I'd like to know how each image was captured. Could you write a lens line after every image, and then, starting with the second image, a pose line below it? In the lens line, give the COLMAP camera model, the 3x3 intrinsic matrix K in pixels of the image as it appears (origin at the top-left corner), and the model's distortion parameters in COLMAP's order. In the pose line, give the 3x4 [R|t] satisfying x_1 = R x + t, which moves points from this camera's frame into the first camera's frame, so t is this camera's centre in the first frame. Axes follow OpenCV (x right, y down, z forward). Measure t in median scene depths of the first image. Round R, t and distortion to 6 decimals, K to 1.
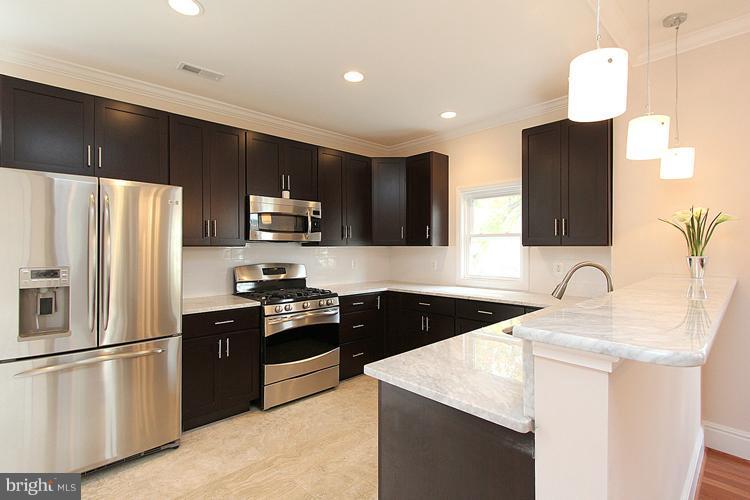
lens RADIAL K [[353.1, 0, 377.9], [0, 353.1, 247.9], [0, 0, 1]] dist [0.001042, -0.000121]
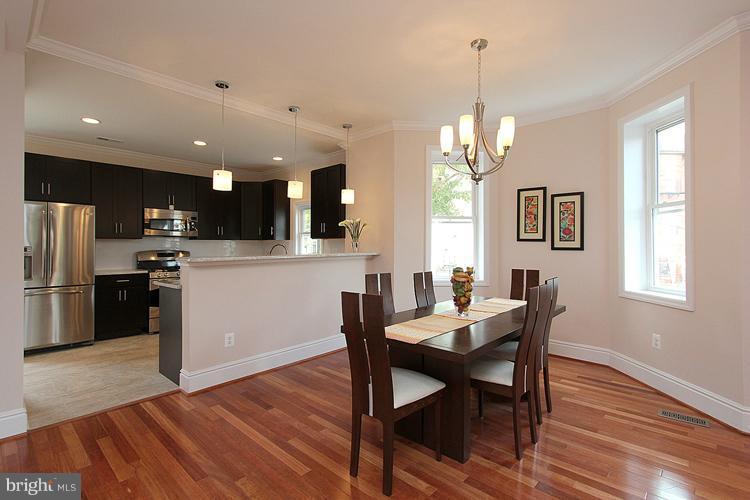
lens RADIAL K [[353.1, 0, 372.4], [0, 353.1, 248.3], [0, 0, 1]] dist [0.001042, -0.000121]
pose [[0.997780, -0.000174, 0.066593, 0.667920], [-0.000275, 0.999977, 0.006744, 0.030611], [-0.066593, -0.006748, 0.997757, -0.822453]]
